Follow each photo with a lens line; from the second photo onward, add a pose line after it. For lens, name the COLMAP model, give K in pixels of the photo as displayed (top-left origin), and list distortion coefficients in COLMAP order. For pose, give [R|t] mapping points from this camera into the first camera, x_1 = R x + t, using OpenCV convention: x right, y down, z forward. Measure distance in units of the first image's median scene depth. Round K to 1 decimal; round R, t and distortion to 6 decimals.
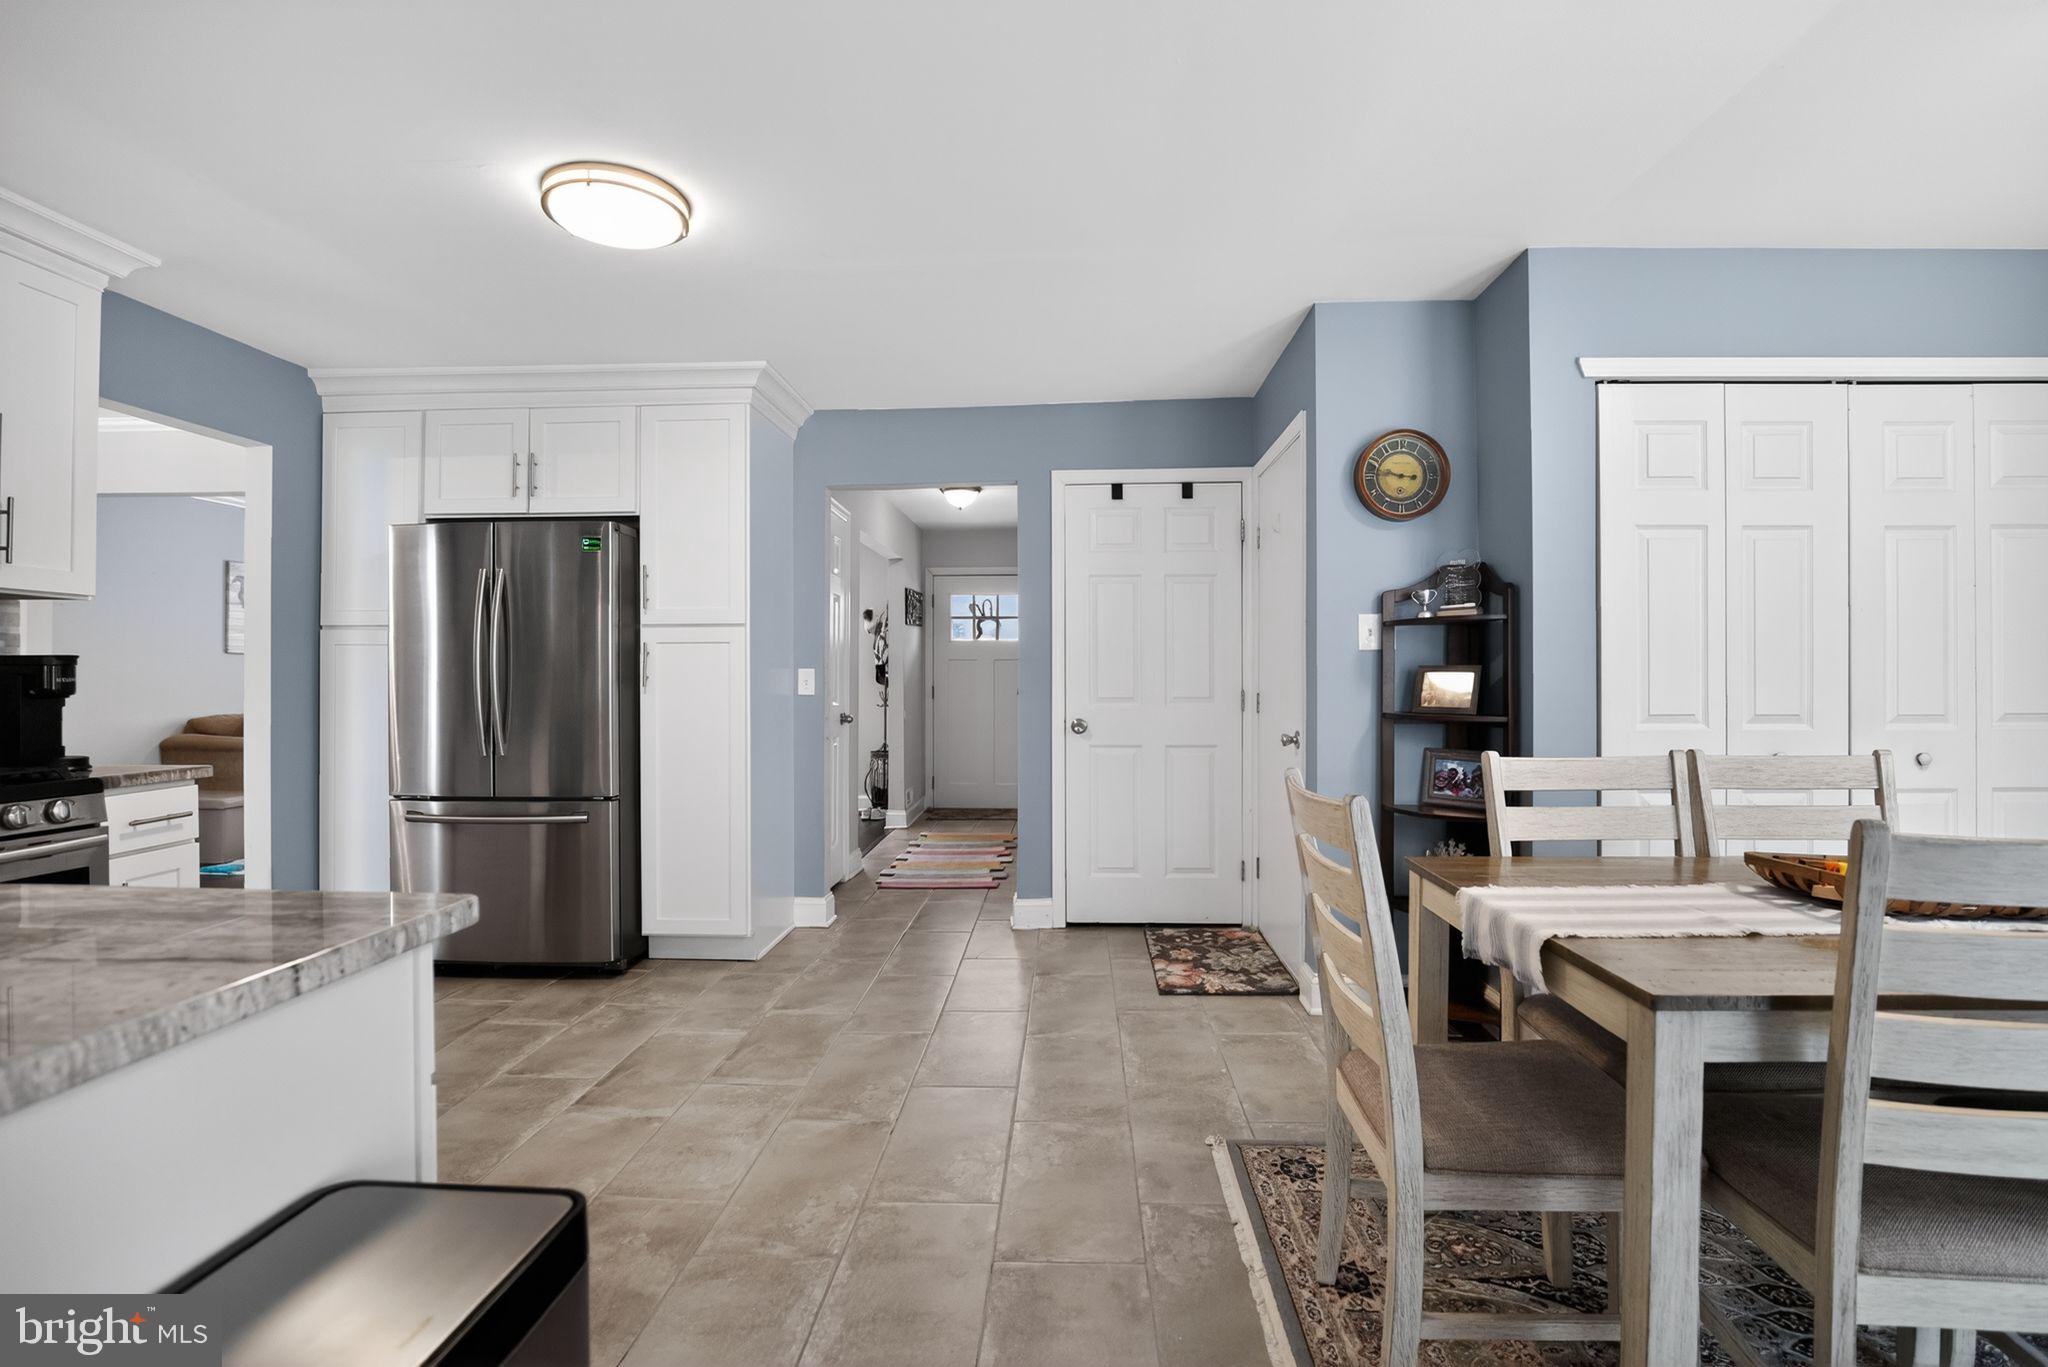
lens RADIAL K [[946.4, 0, 1031.4], [0, 946.4, 673.6], [0, 0, 1]] dist [-0.037791, 0.007208]
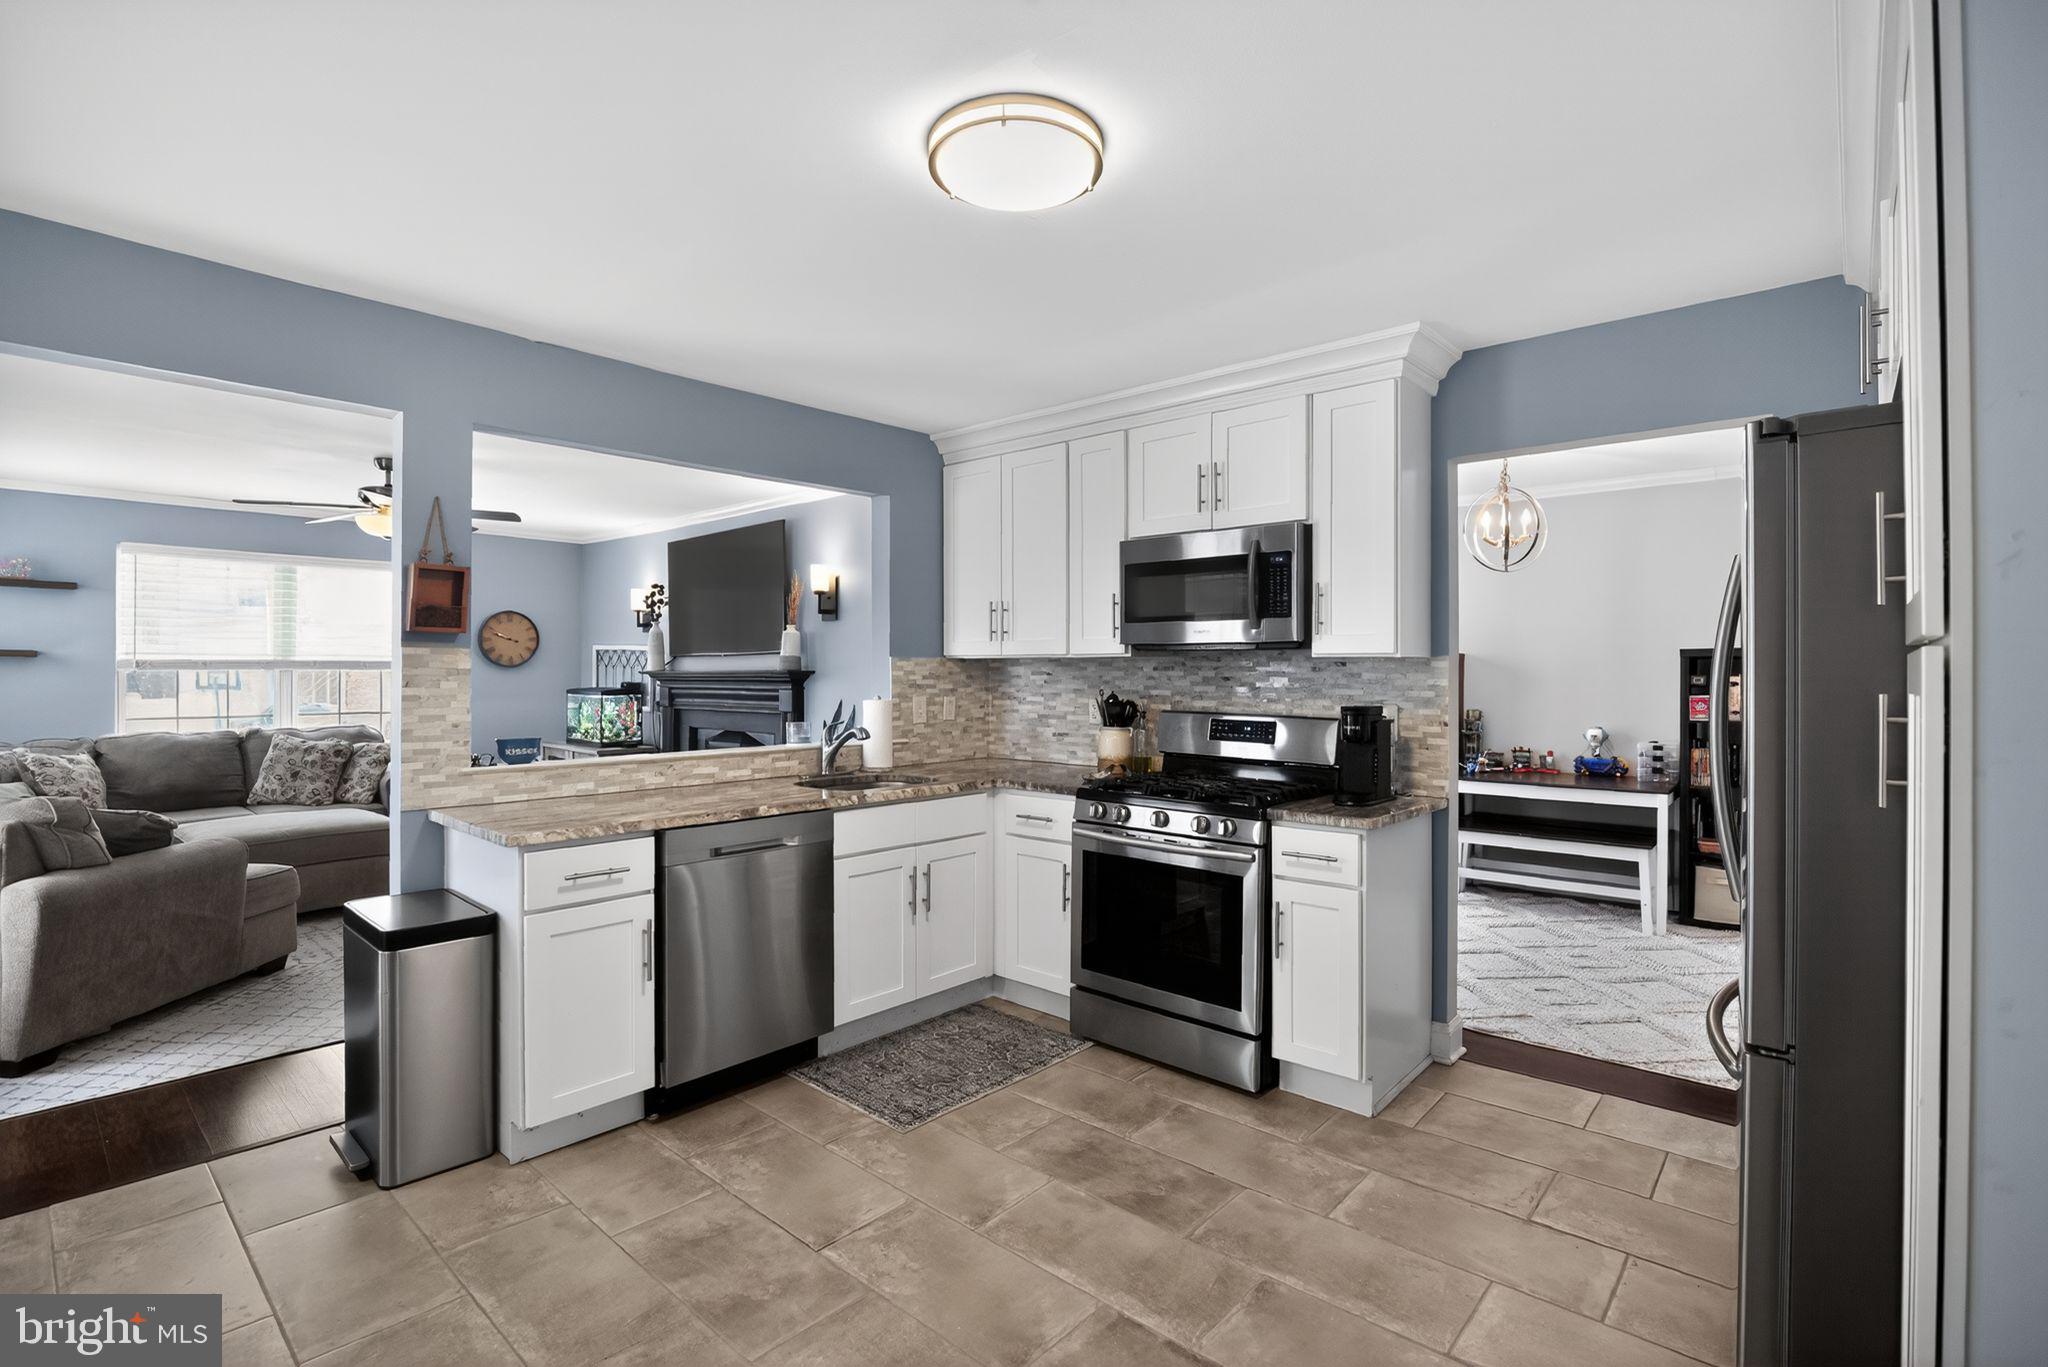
lens RADIAL K [[944.5, 0, 1029.3], [0, 944.5, 665.6], [0, 0, 1]] dist [-0.030327, 0.000576]
pose [[-0.624869, -0.005914, -0.780707, 0.123497], [-0.000159, 0.999972, -0.007448, -0.050839], [0.780730, -0.004530, -0.624852, 1.144342]]
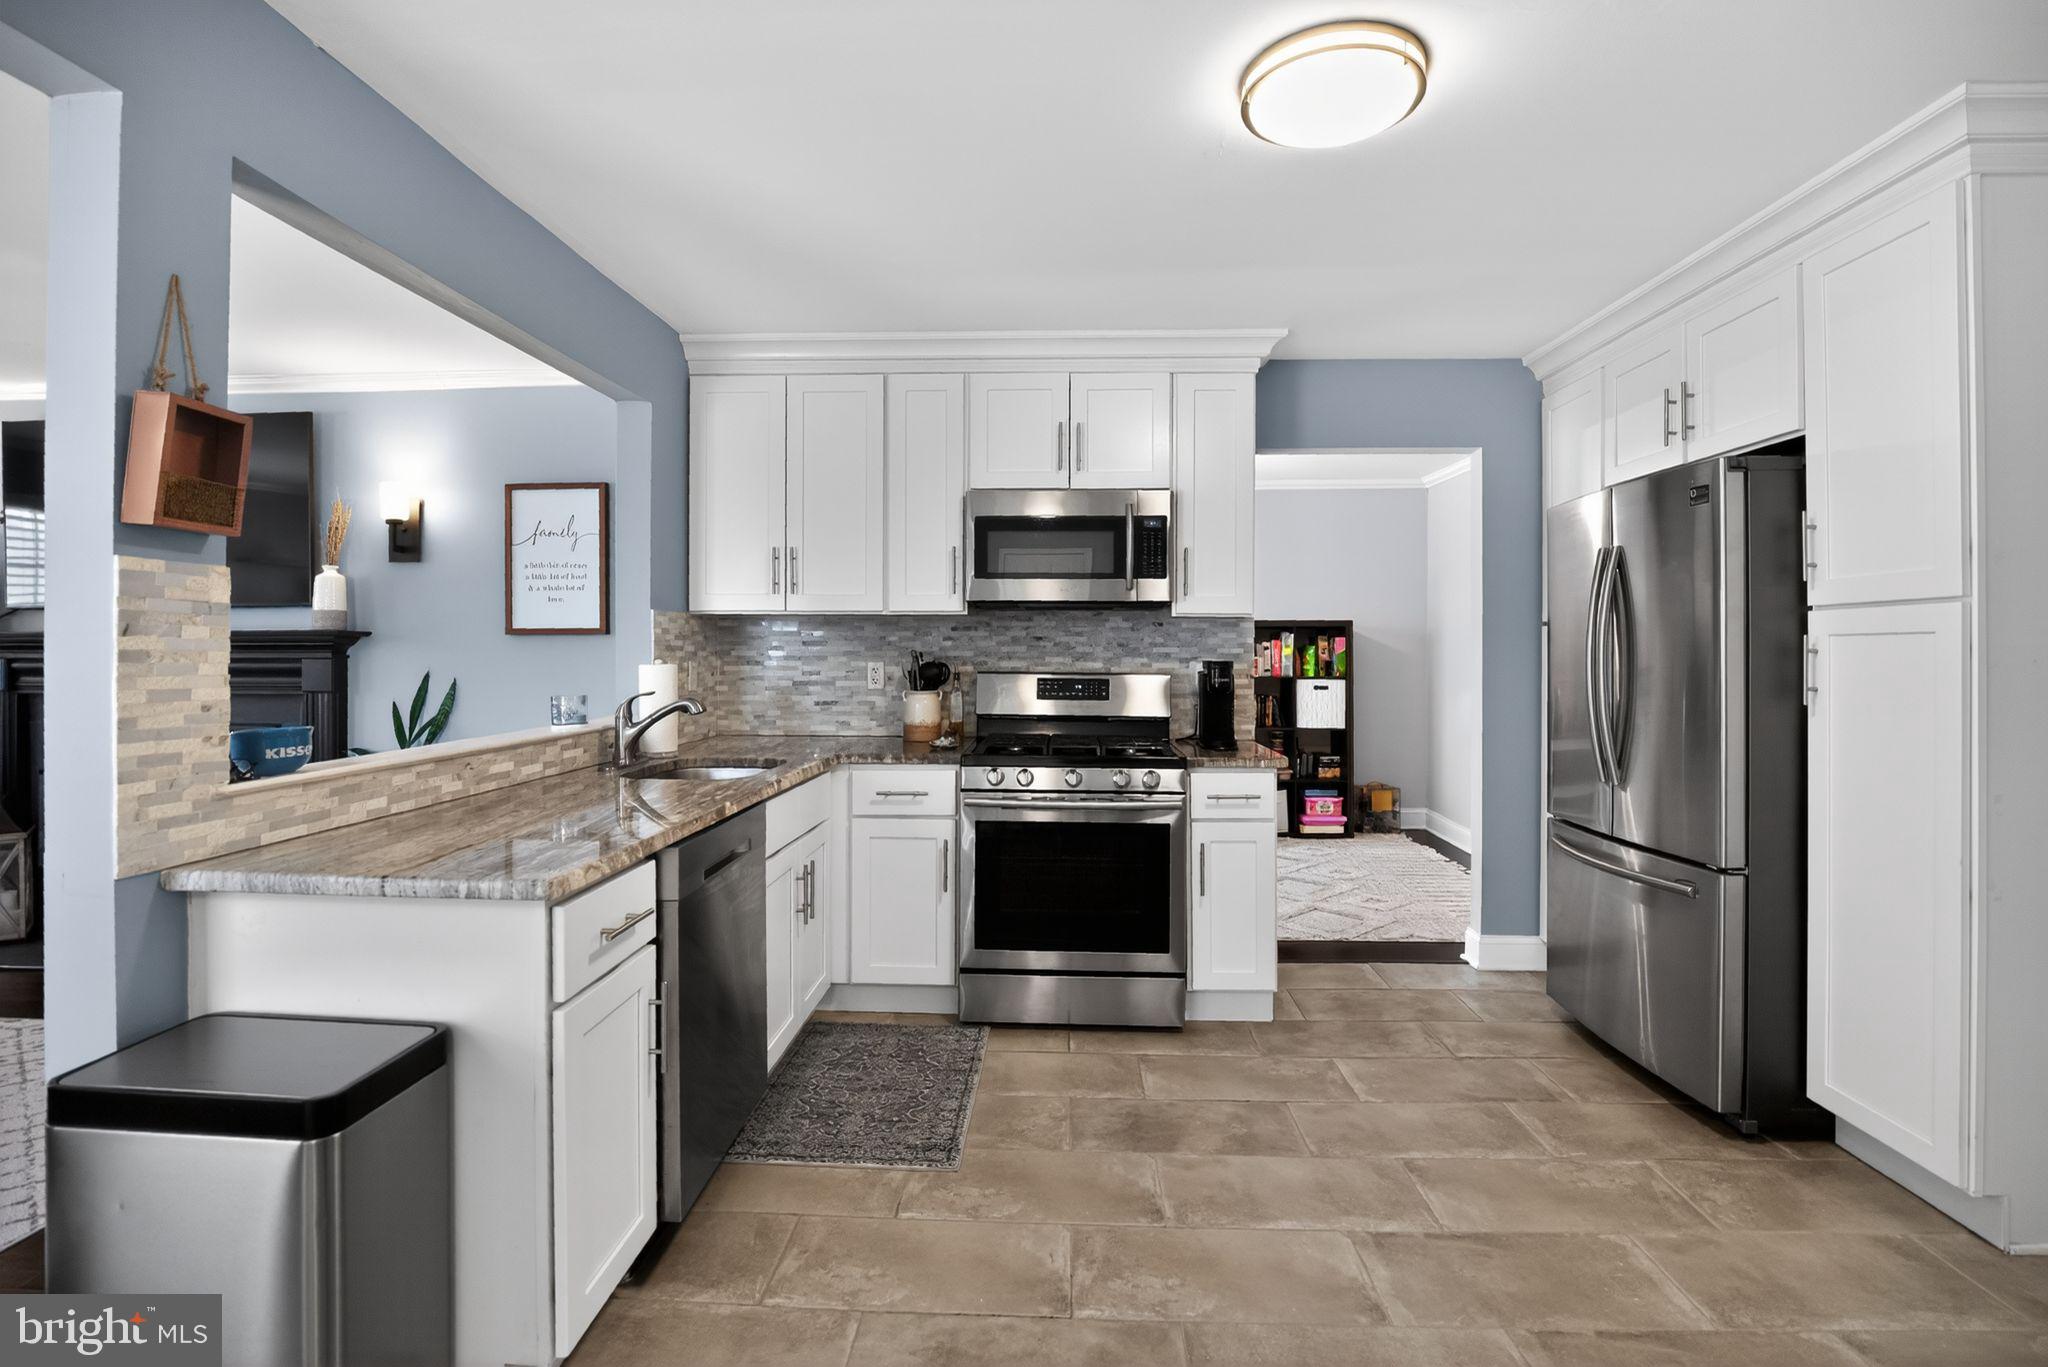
lens RADIAL K [[961.8, 0, 1023.2], [0, 961.8, 647.7], [0, 0, 1]] dist [-0.028861, 0.000526]
pose [[0.004429, -0.001806, -0.999989, 0.255958], [0.001098, 0.999998, -0.001802, -0.029380], [0.999990, -0.001090, 0.004431, 0.564993]]
